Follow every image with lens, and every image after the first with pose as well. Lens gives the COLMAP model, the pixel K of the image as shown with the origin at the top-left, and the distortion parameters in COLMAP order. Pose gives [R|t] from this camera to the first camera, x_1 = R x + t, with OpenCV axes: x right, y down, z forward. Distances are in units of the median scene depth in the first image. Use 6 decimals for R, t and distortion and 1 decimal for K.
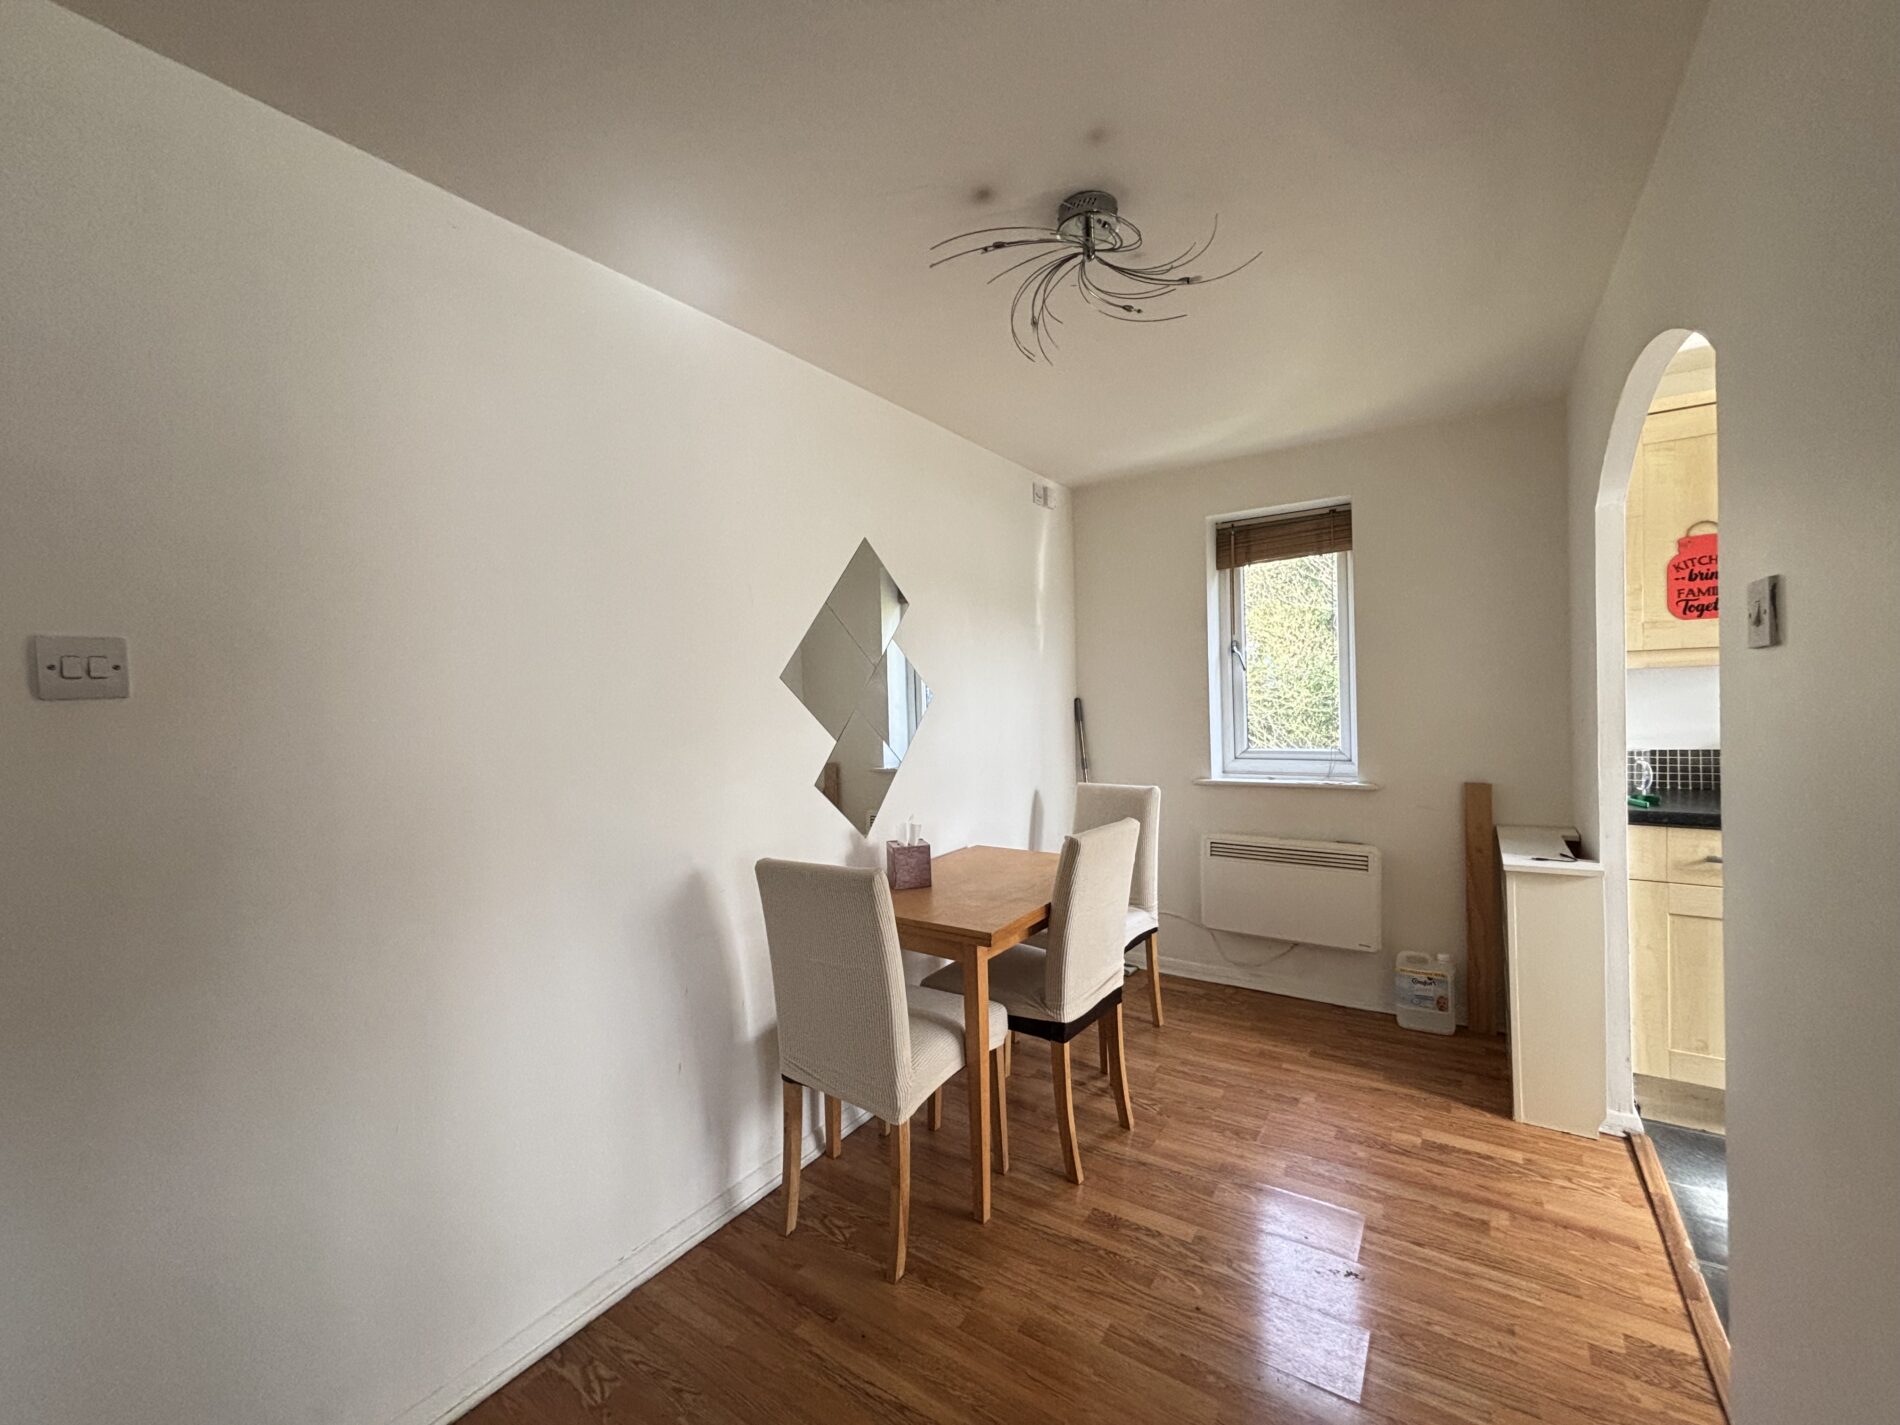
lens RADIAL K [[788.2, 0, 915.3], [0, 788.2, 715.1], [0, 0, 1]] dist [-0.000769, -0.000090]
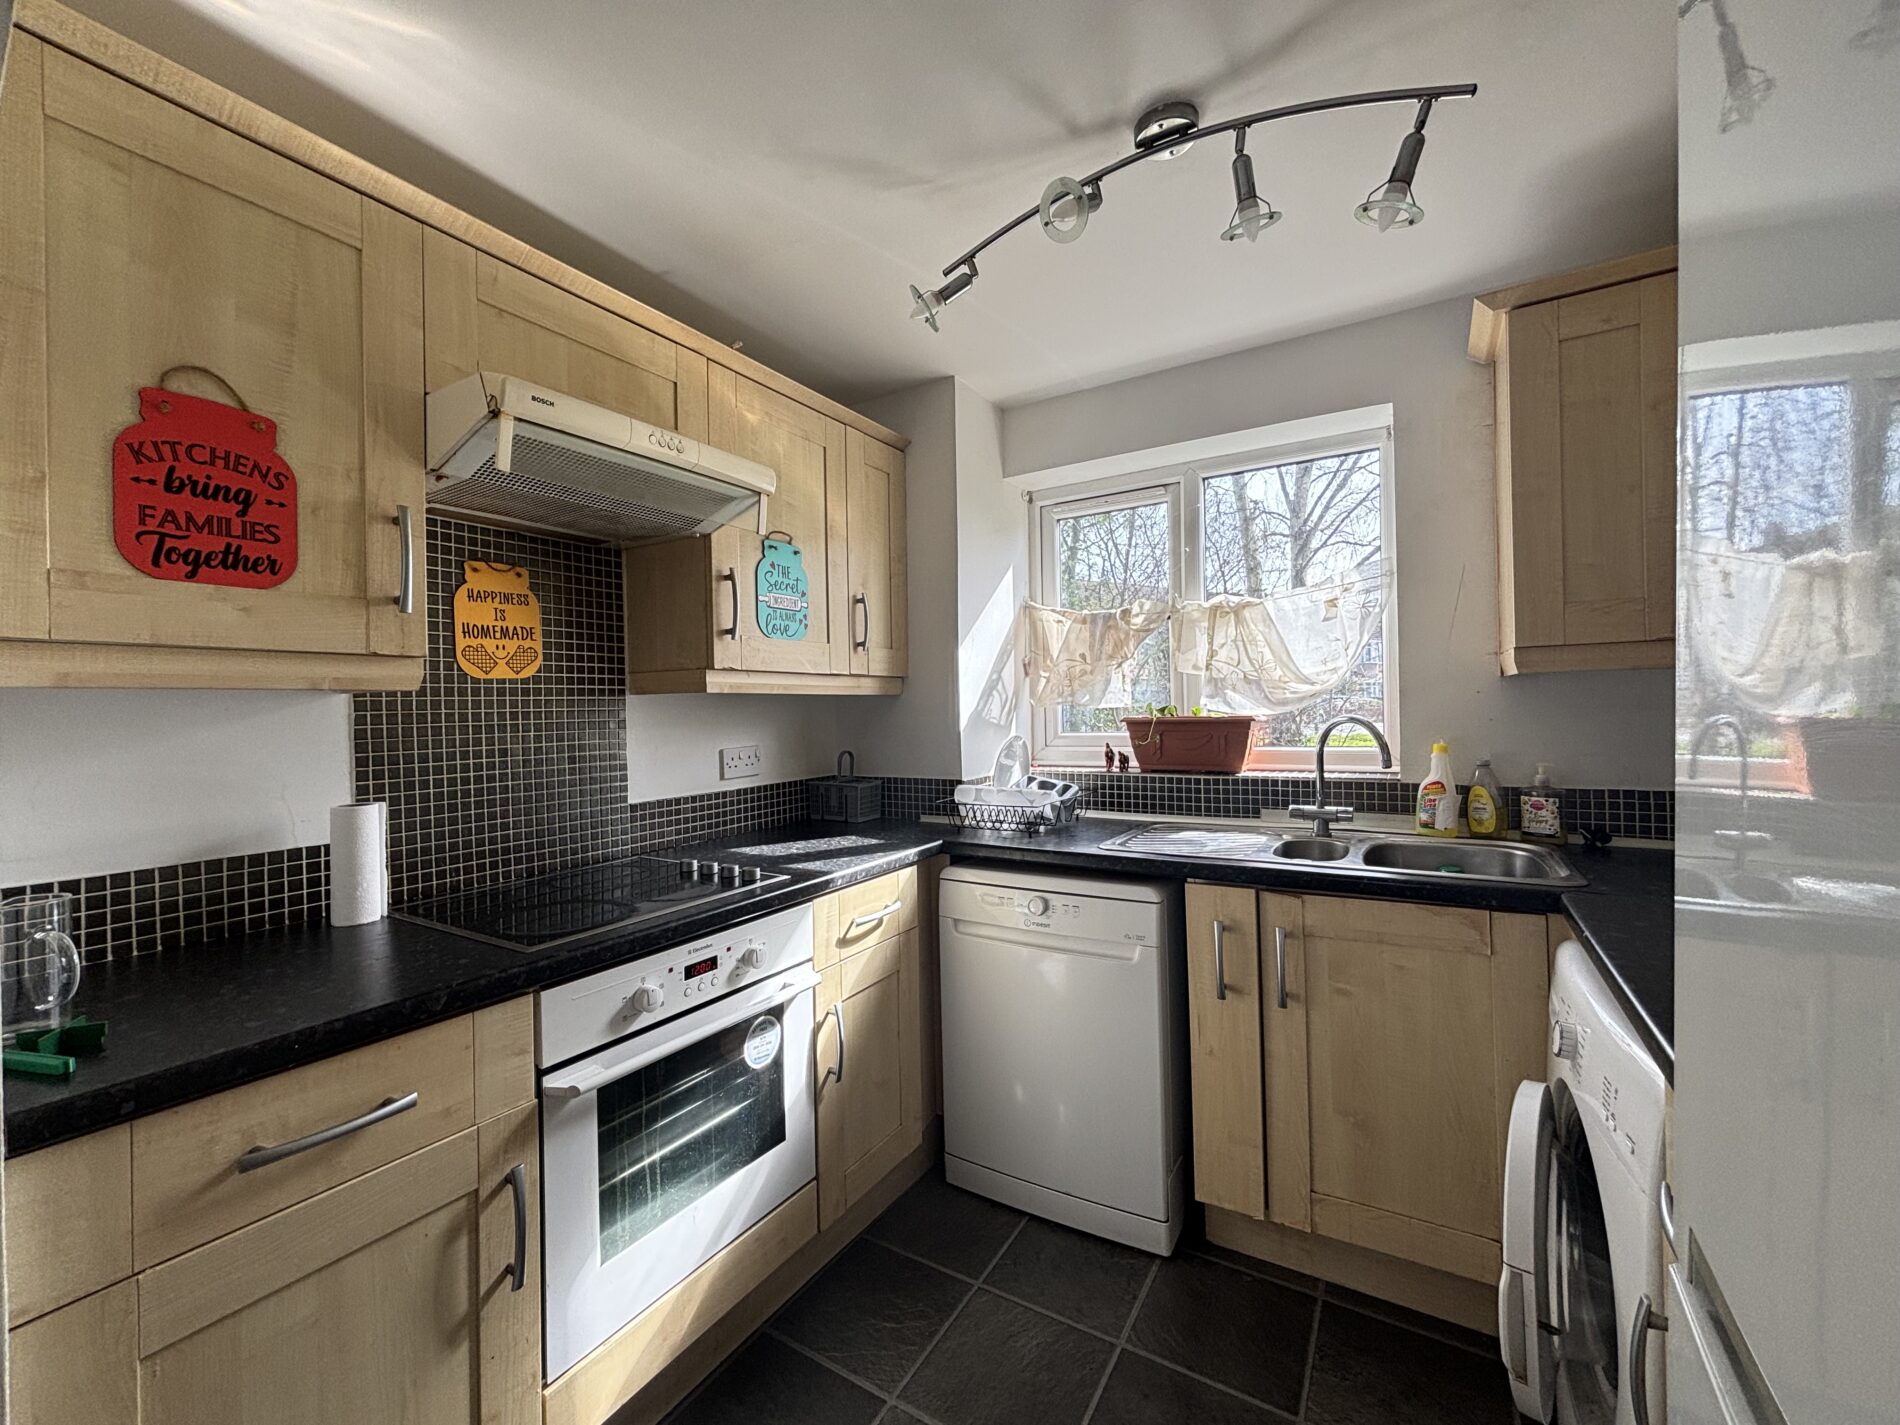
lens RADIAL K [[769.5, 0, 952.6], [0, 769.5, 706.9], [0, 0, 1]] dist [-0.000503, -0.000201]
pose [[-0.054500, 0.027684, 0.998130, 0.538550], [0.040423, 0.998857, -0.025497, -0.023477], [-0.997695, 0.038958, -0.055556, 0.594779]]
